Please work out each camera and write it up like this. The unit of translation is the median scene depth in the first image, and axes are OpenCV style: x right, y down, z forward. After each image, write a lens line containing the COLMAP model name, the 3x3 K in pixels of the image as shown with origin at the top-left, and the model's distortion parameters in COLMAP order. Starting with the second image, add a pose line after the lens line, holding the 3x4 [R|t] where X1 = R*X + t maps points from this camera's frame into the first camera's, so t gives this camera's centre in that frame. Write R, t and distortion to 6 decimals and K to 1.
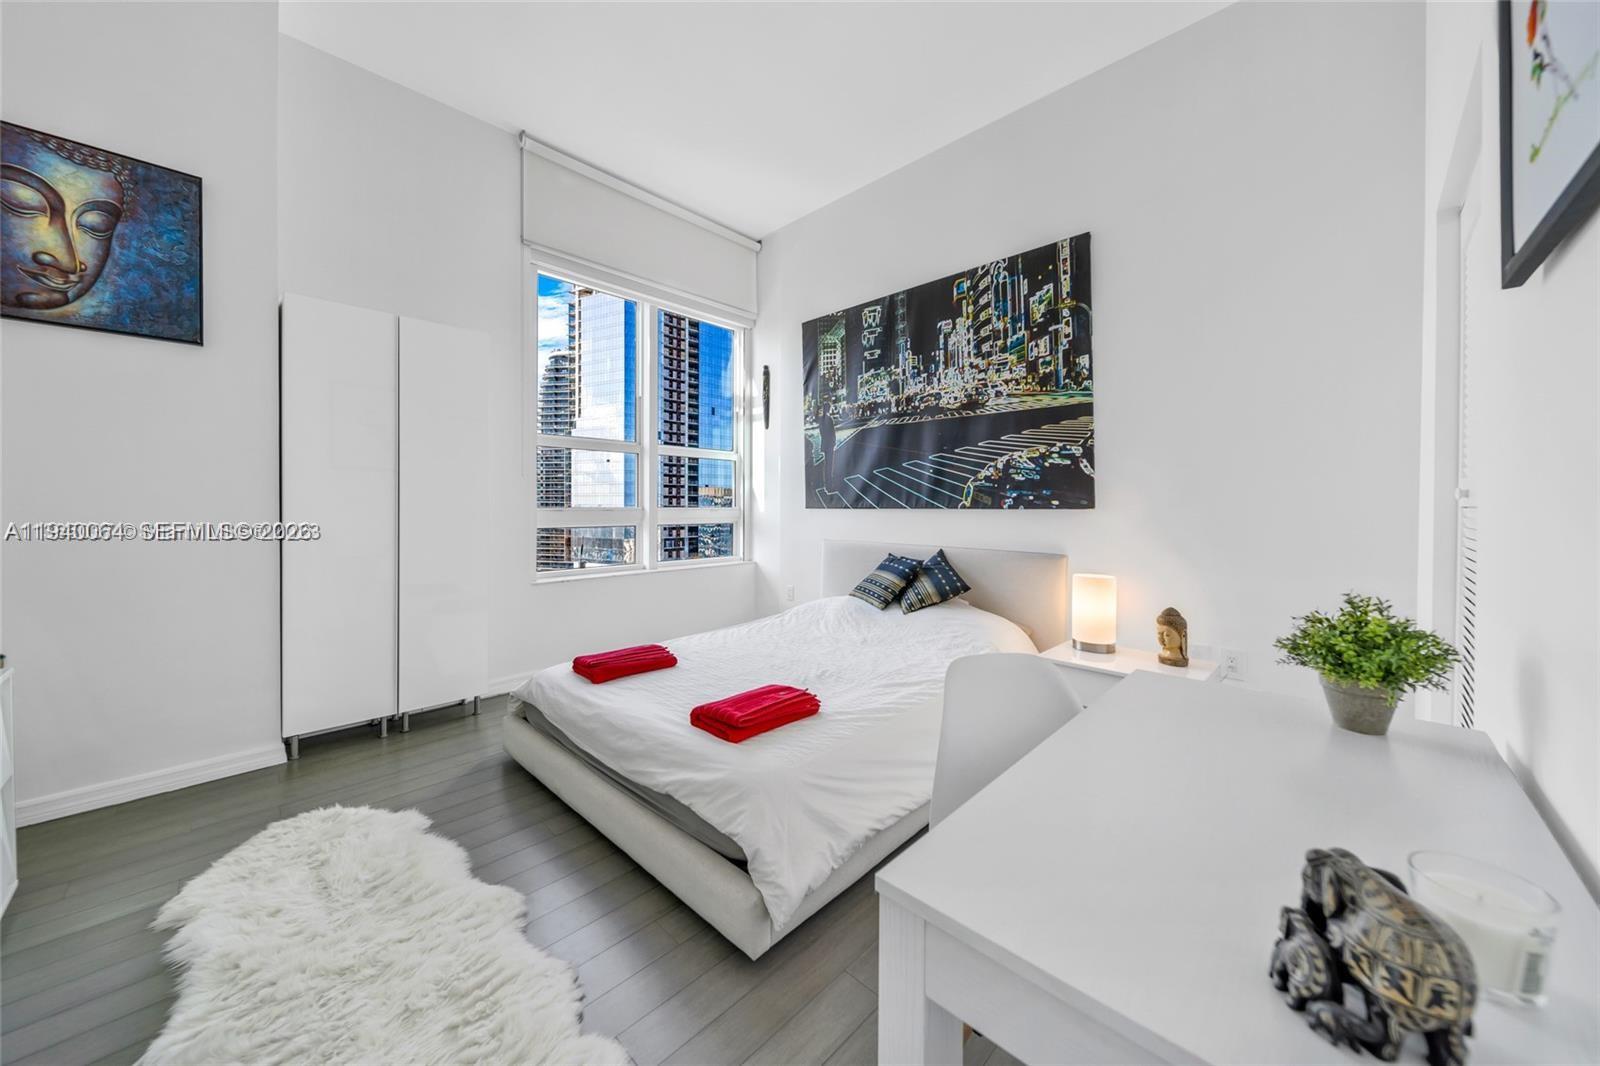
lens RADIAL K [[565.7, 0, 787.1], [0, 565.7, 504.1], [0, 0, 1]] dist [0.003120, -0.002009]
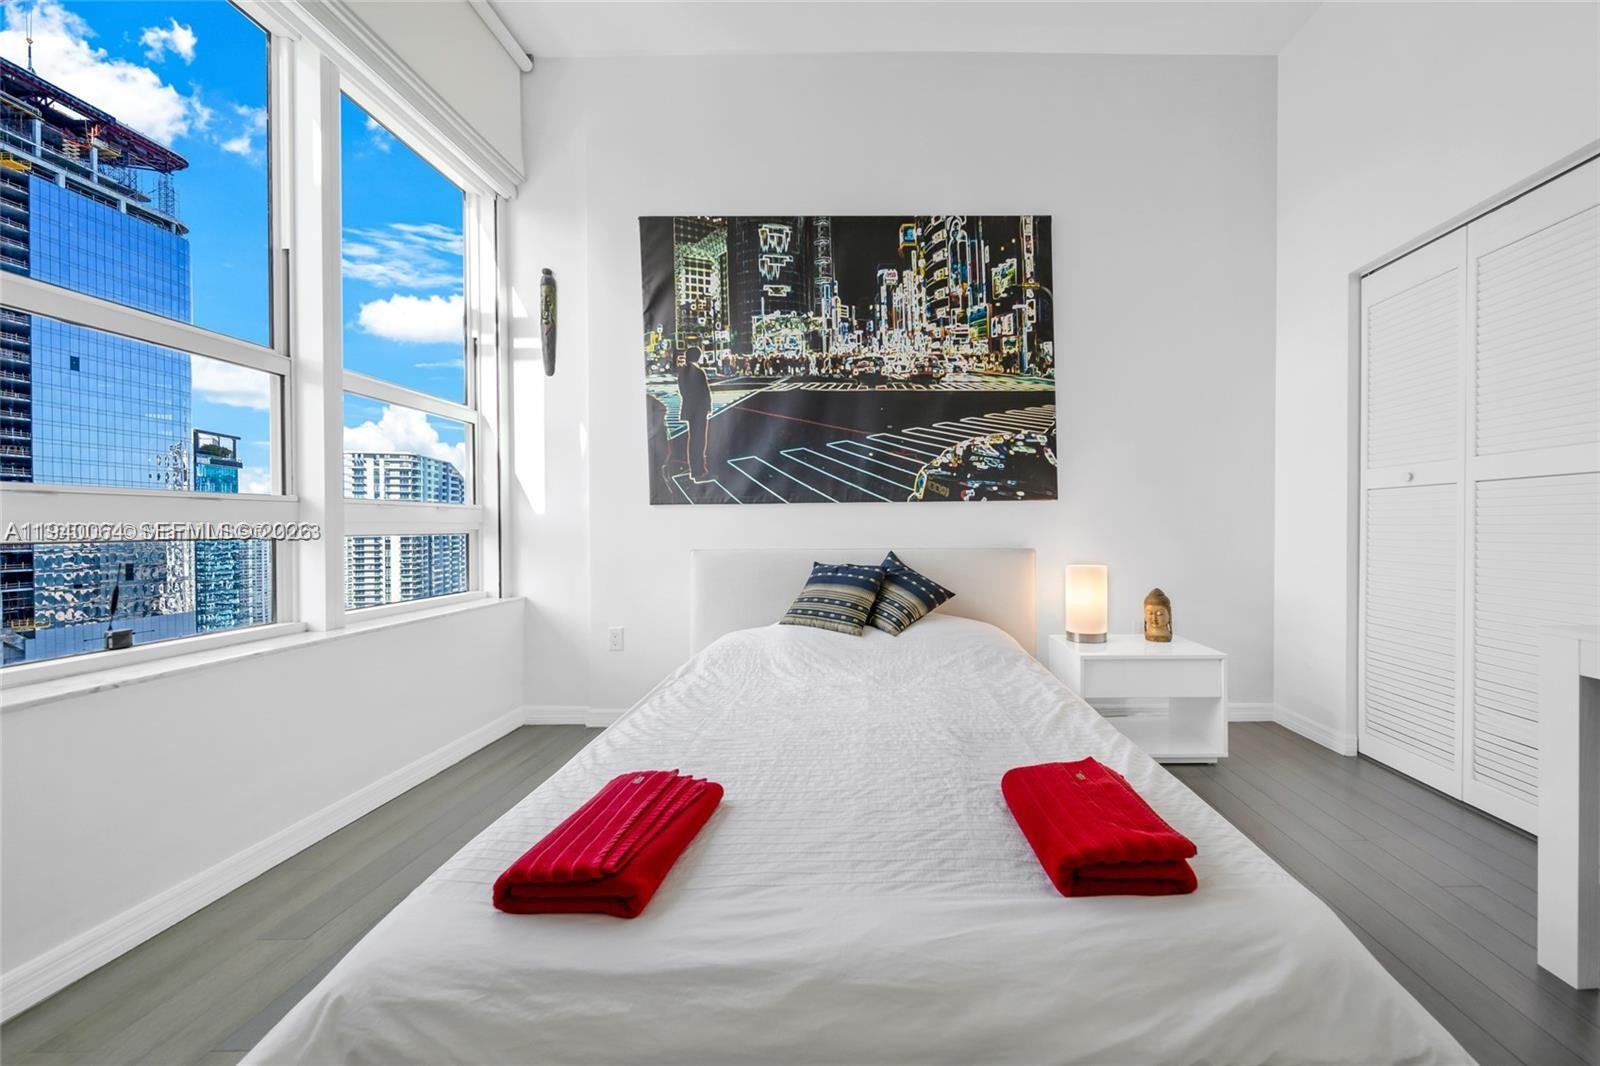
lens RADIAL K [[592.6, 0, 800.7], [0, 592.6, 536.6], [0, 0, 1]] dist [0.000984, -0.001113]
pose [[0.690831, -0.013110, 0.722897, -0.424109], [0.008454, 0.999914, 0.010054, 0.048318], [-0.722967, -0.000834, 0.690882, 0.503218]]
